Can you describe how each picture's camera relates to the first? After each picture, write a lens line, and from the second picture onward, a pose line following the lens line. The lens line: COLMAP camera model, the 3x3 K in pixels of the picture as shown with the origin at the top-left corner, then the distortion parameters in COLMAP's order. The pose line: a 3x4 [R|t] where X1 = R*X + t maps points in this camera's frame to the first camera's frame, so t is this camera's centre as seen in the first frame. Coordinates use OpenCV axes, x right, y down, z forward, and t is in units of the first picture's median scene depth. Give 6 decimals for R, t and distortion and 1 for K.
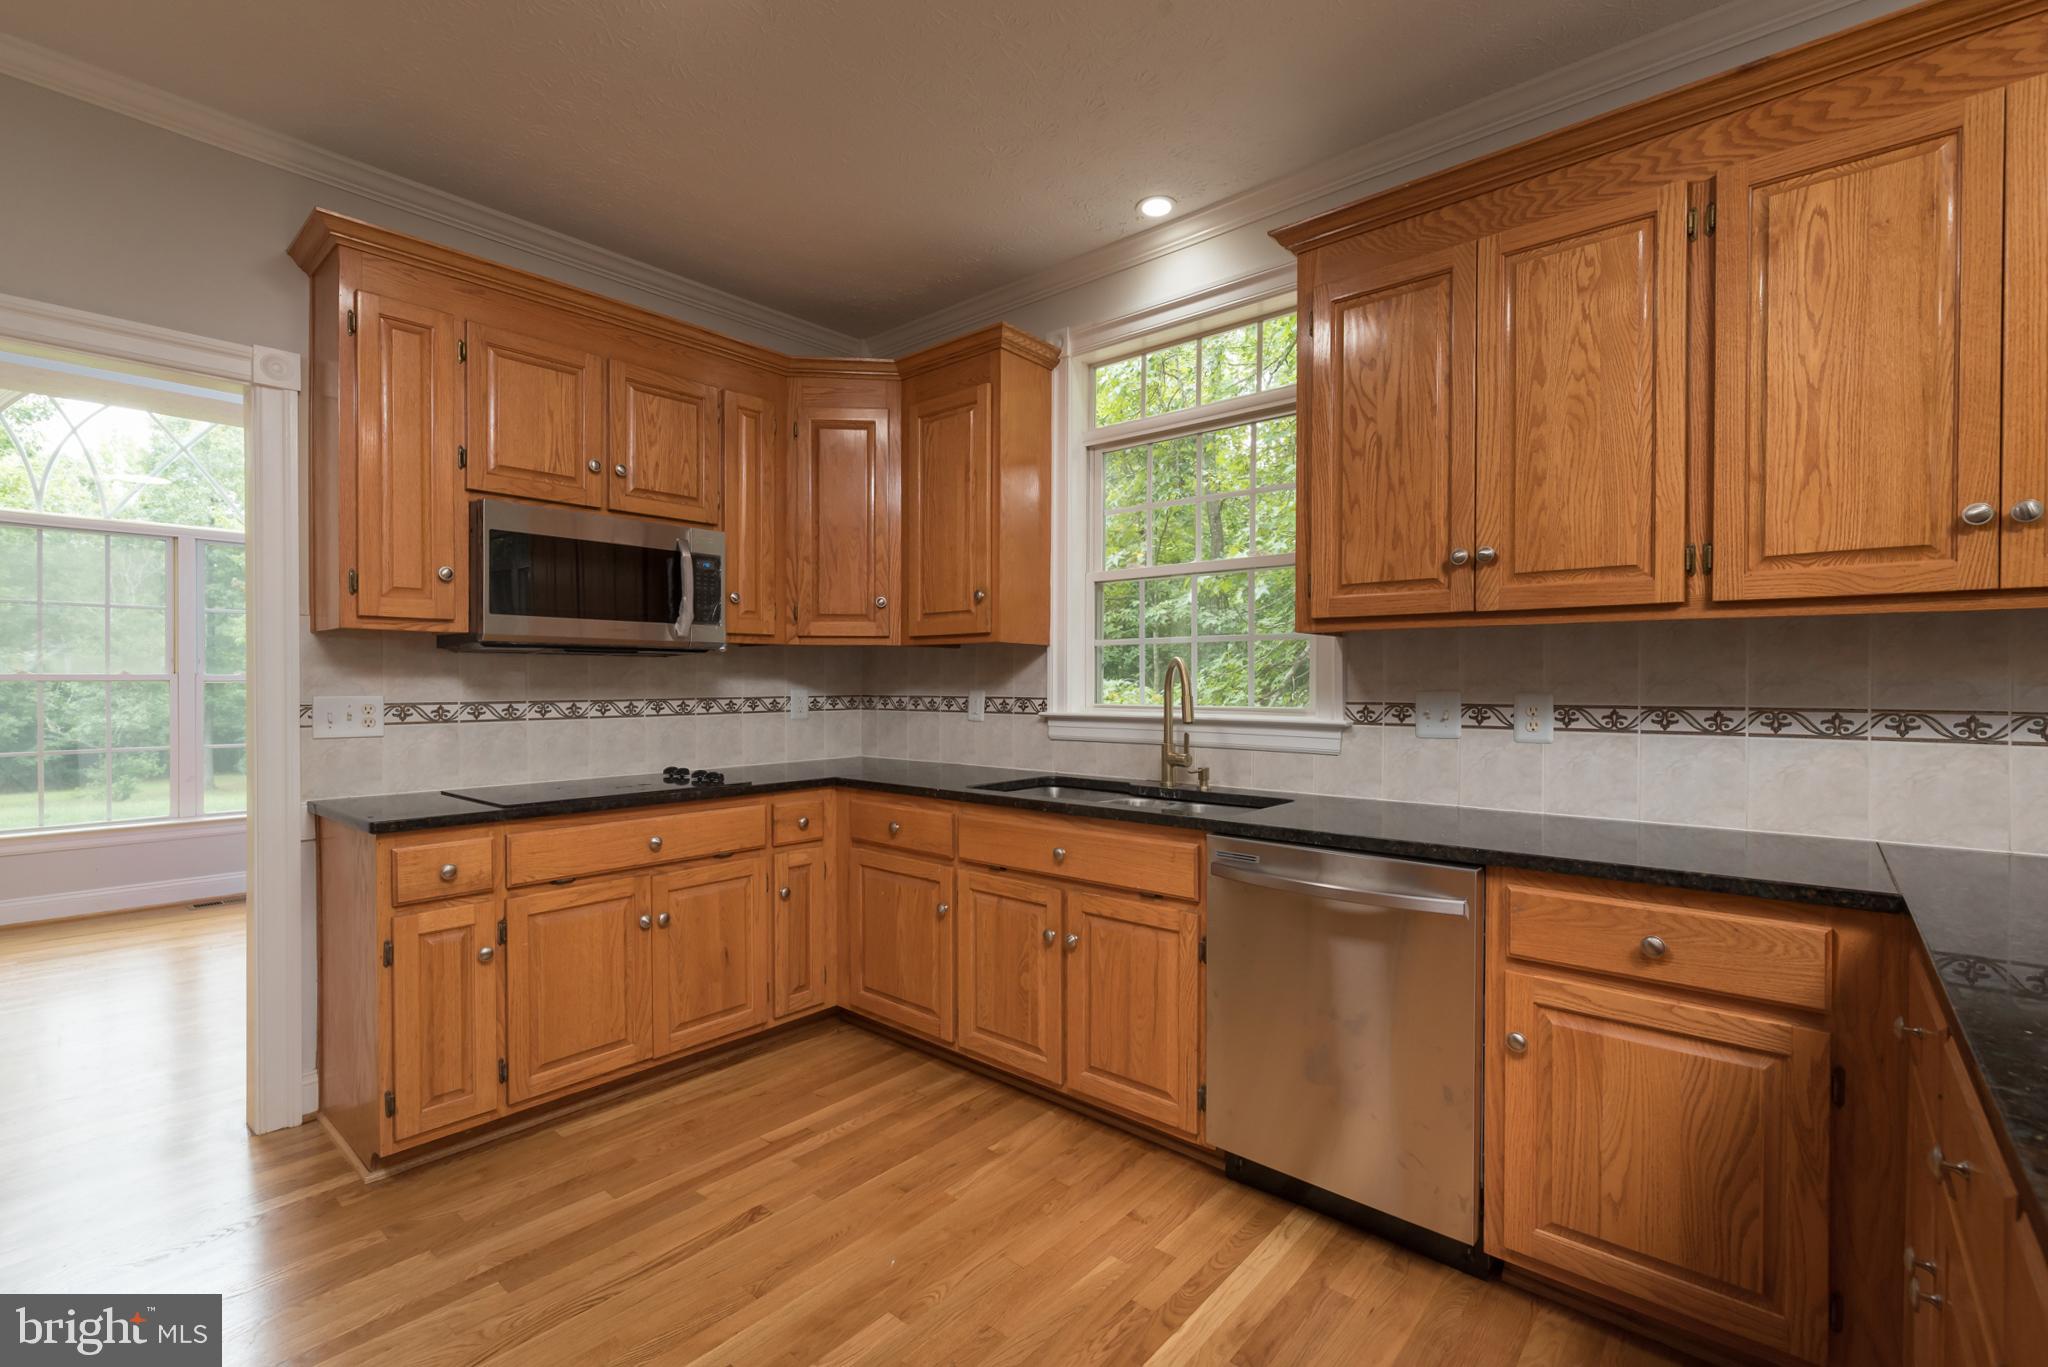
lens RADIAL K [[901.3, 0, 1024.0], [0, 901.3, 683.5], [0, 0, 1]] dist [0.000665, 0.000117]
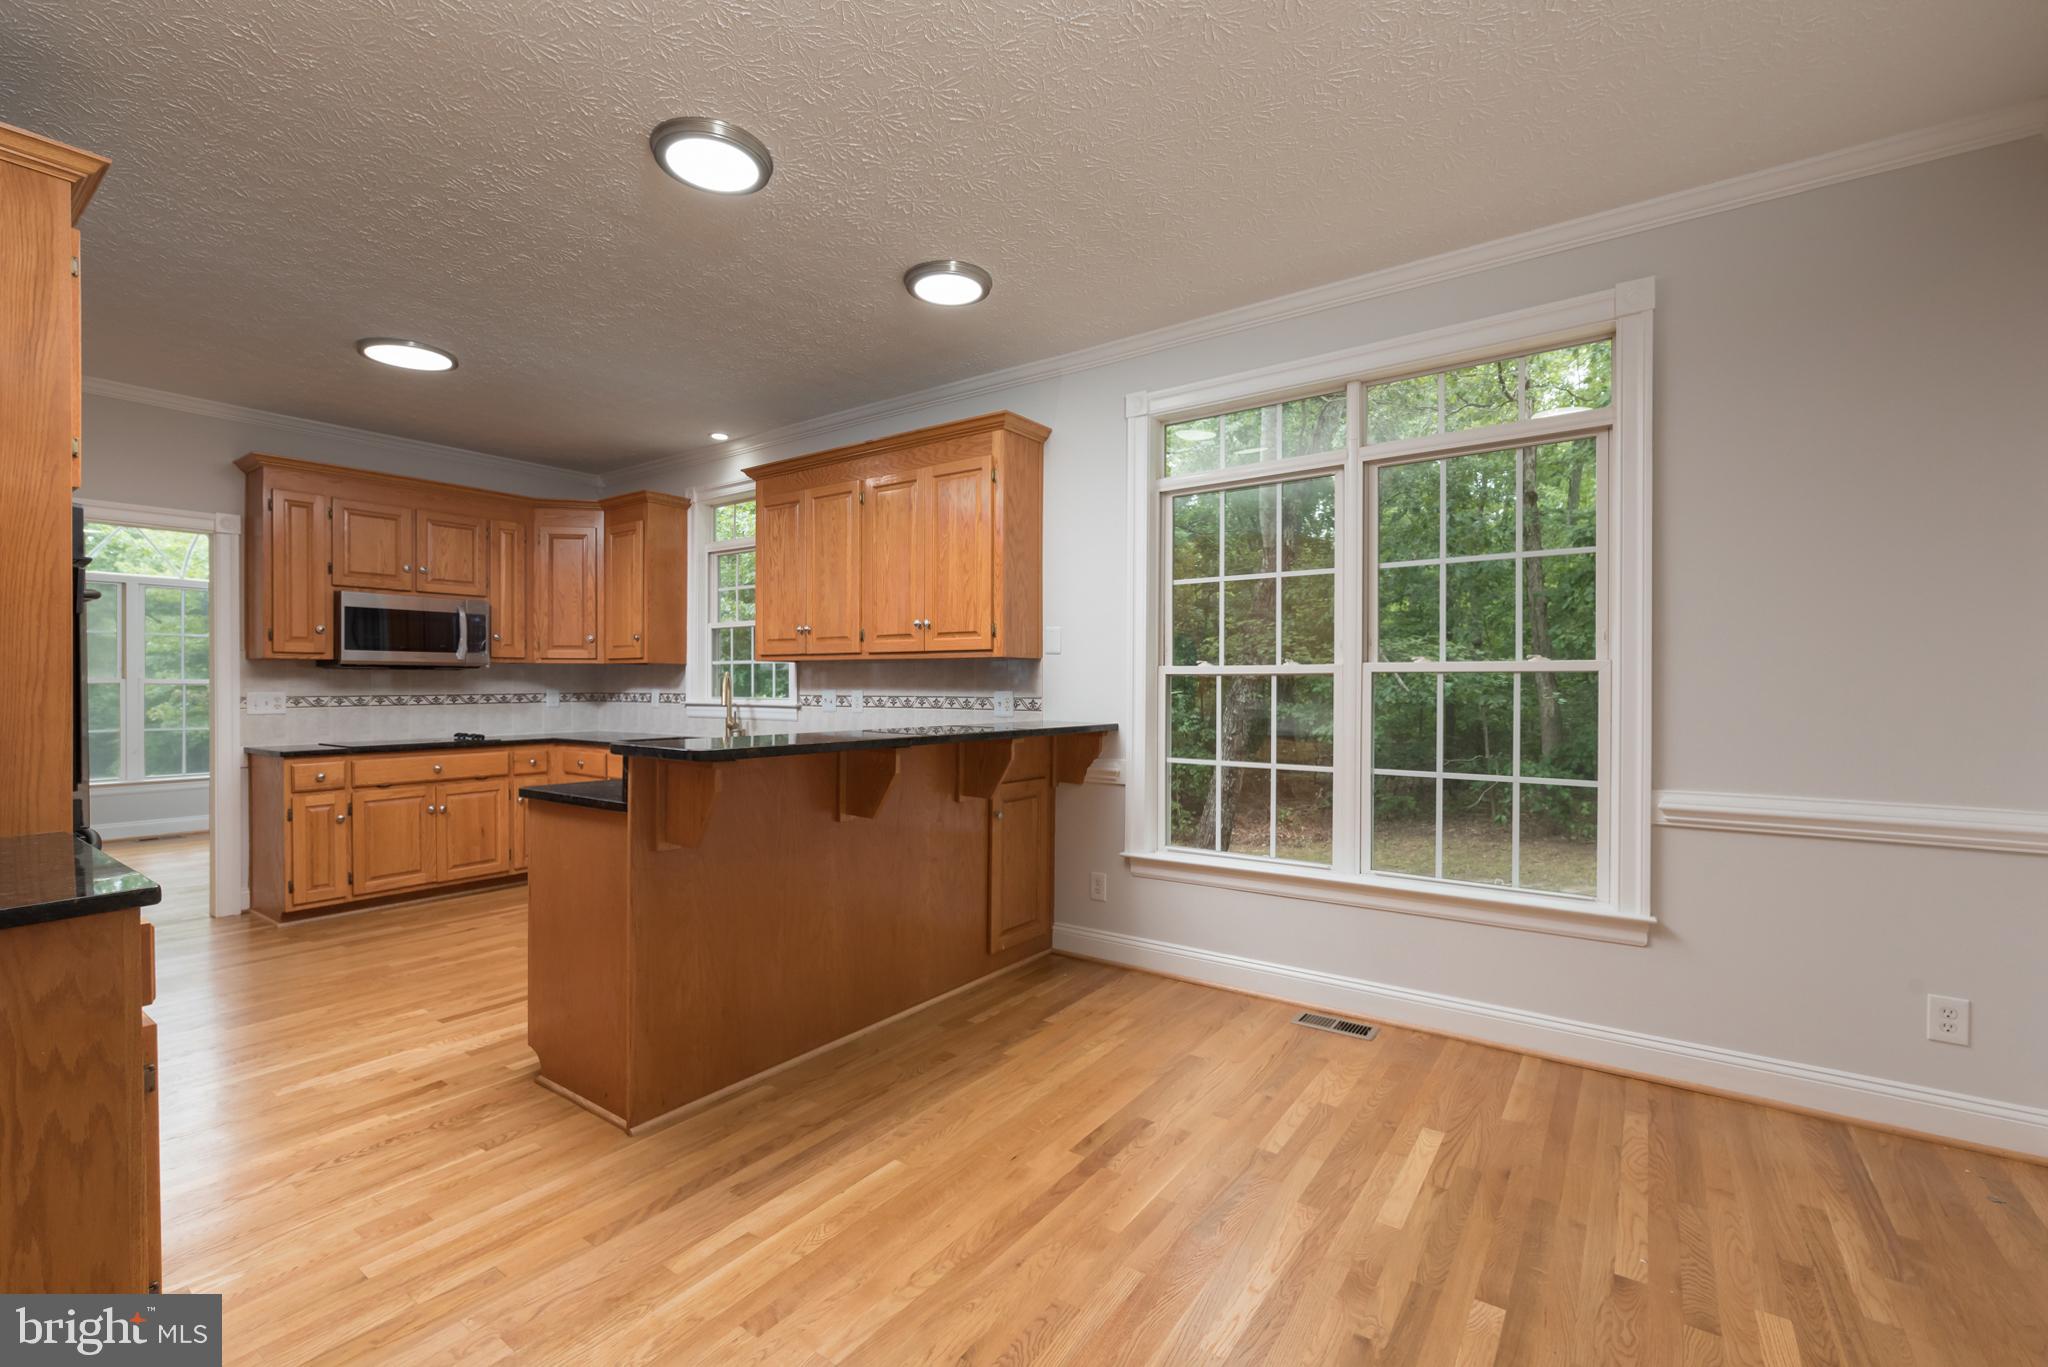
lens RADIAL K [[881.0, 0, 1024.0], [0, 881.0, 683.5], [0, 0, 1]] dist [0.000458, 0.000294]
pose [[0.995759, -0.000105, 0.091996, 0.647295], [0.000270, 0.999998, -0.001787, -0.000889], [-0.091996, 0.001805, 0.995758, -0.962423]]
